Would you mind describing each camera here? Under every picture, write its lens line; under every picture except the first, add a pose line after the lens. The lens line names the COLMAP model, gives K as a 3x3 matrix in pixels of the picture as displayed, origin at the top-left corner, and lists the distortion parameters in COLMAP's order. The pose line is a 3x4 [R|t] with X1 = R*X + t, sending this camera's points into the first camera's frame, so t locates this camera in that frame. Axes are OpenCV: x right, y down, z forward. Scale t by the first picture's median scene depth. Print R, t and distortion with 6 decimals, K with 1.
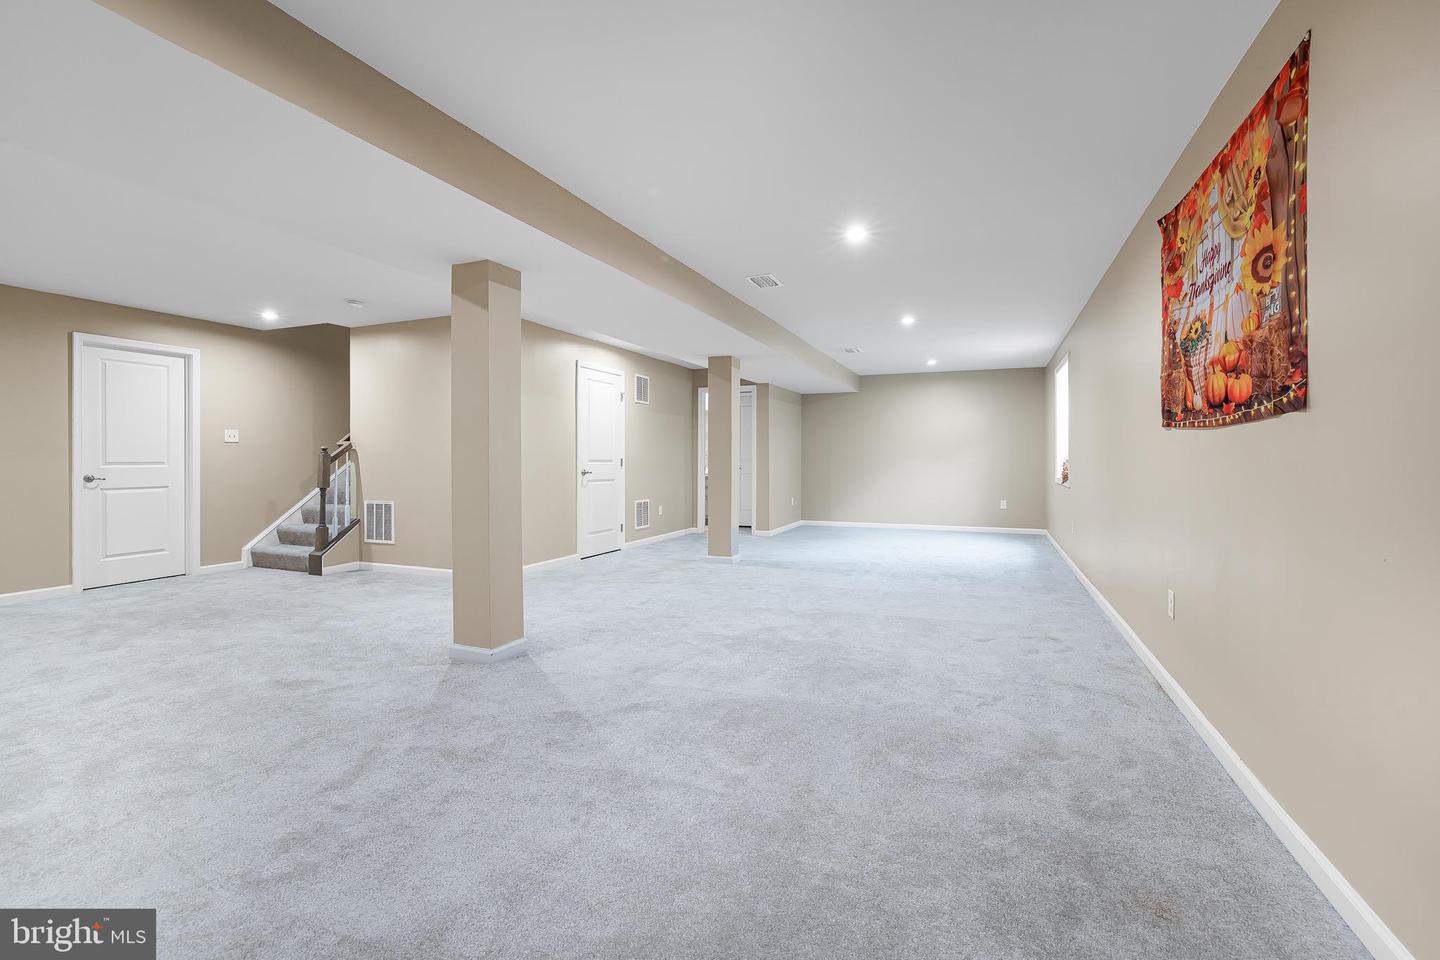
lens RADIAL K [[654.7, 0, 702.7], [0, 654.7, 465.5], [0, 0, 1]] dist [-0.025369, 0.019087]
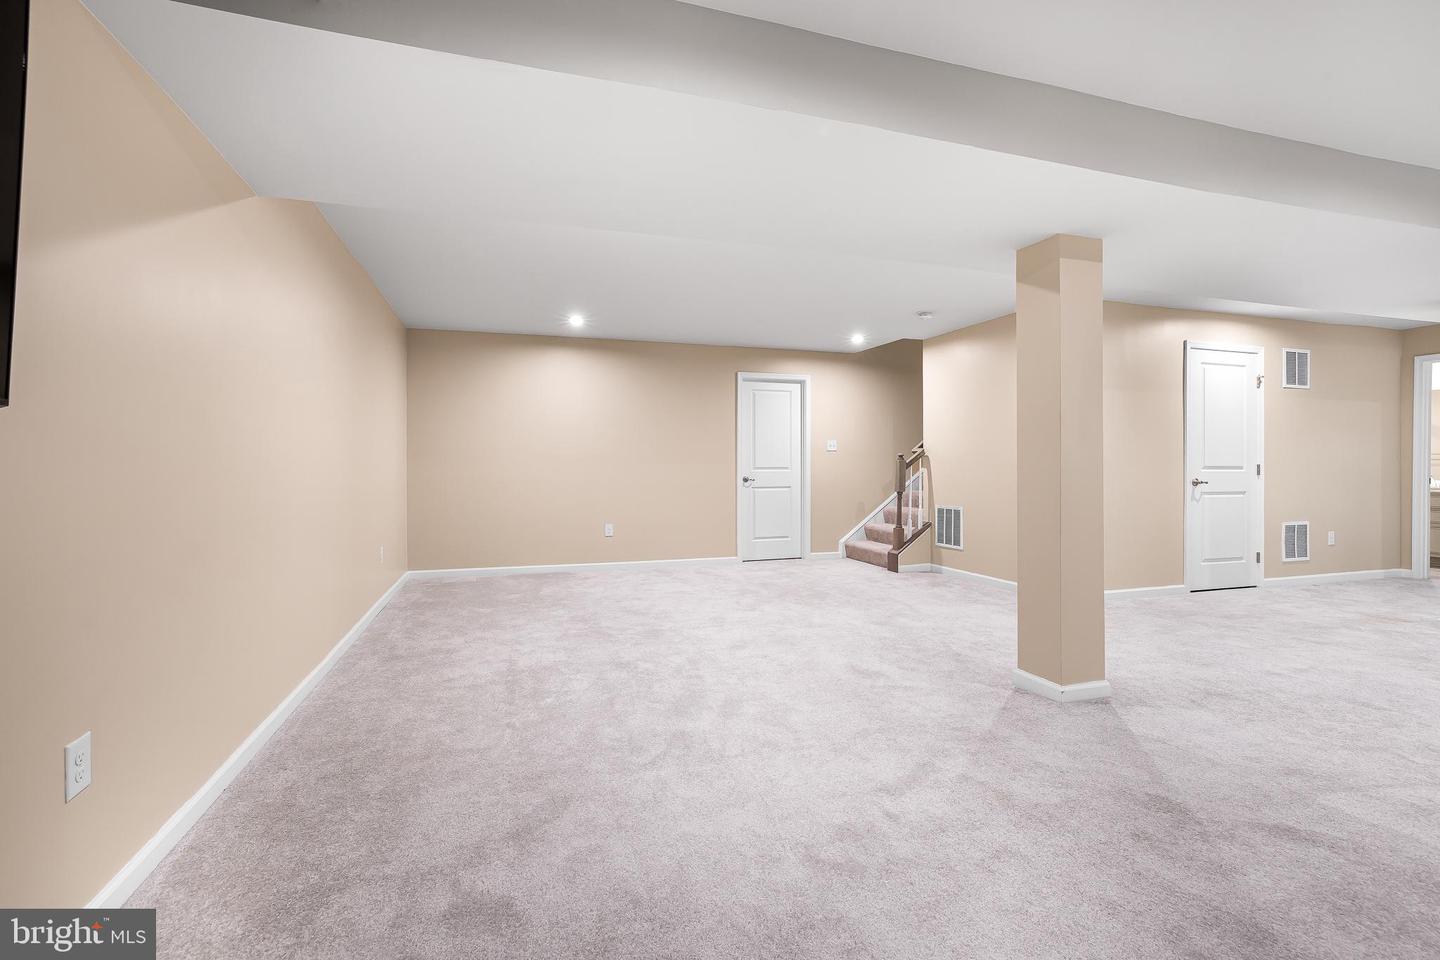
lens RADIAL K [[654.7, 0, 702.7], [0, 654.7, 465.5], [0, 0, 1]] dist [-0.025369, 0.019087]
pose [[0.675371, 0.001148, -0.737478, -0.010786], [-0.008194, 0.999949, -0.005947, 0.000118], [0.737433, 0.010059, 0.675345, 0.061213]]
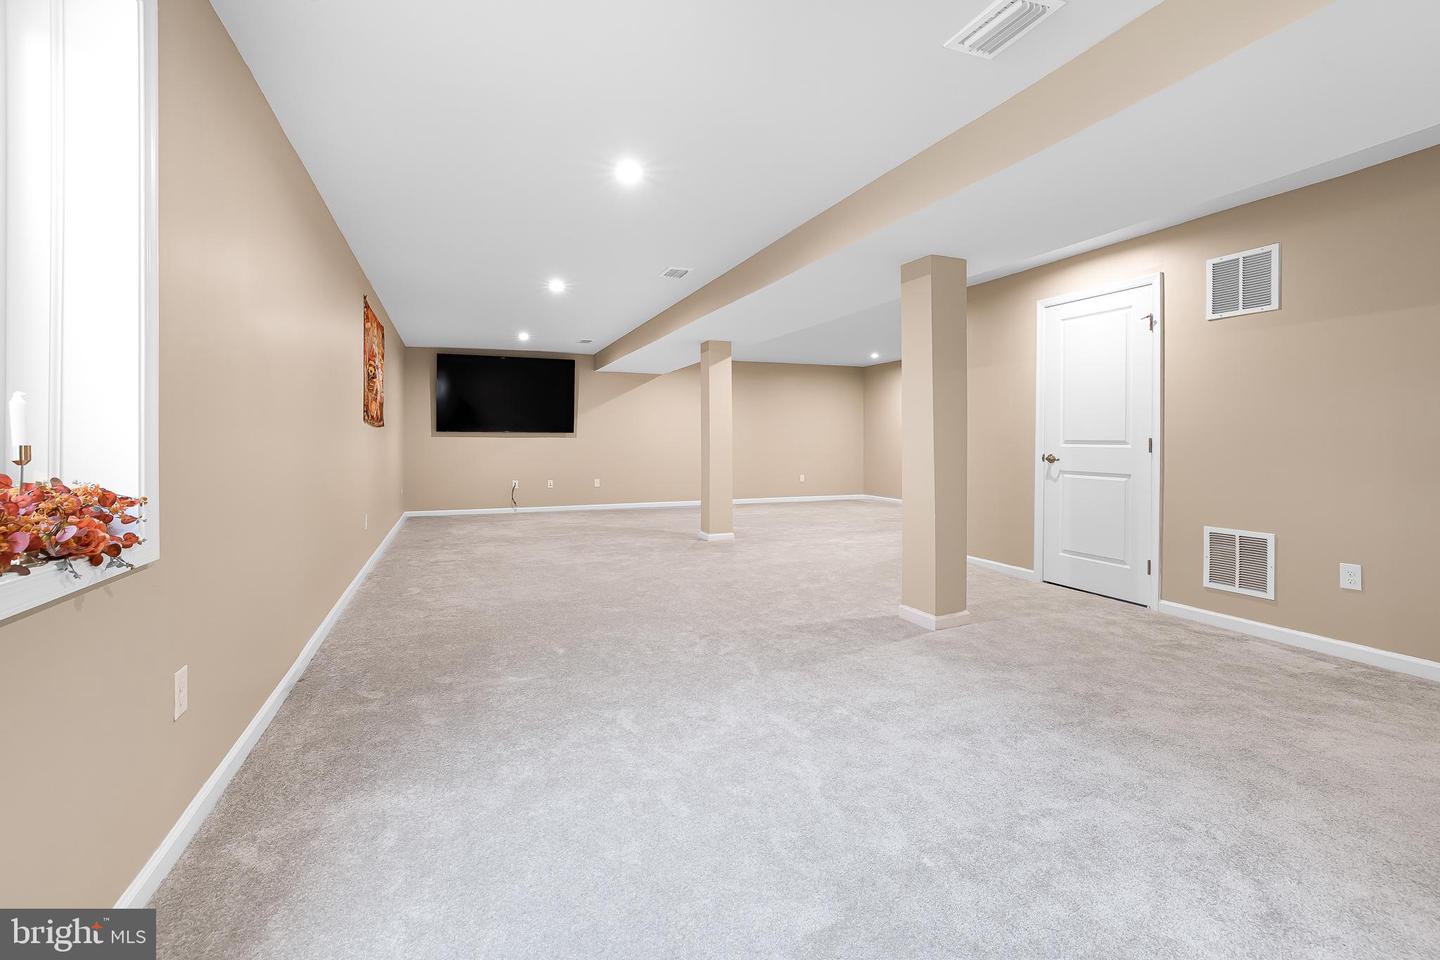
lens RADIAL K [[654.7, 0, 702.7], [0, 654.7, 465.5], [0, 0, 1]] dist [-0.025369, 0.019087]
pose [[-0.710755, 0.025562, -0.702975, 0.937681], [-0.009095, 0.998922, 0.045518, -0.016940], [0.703381, 0.038746, -0.709757, 2.045836]]
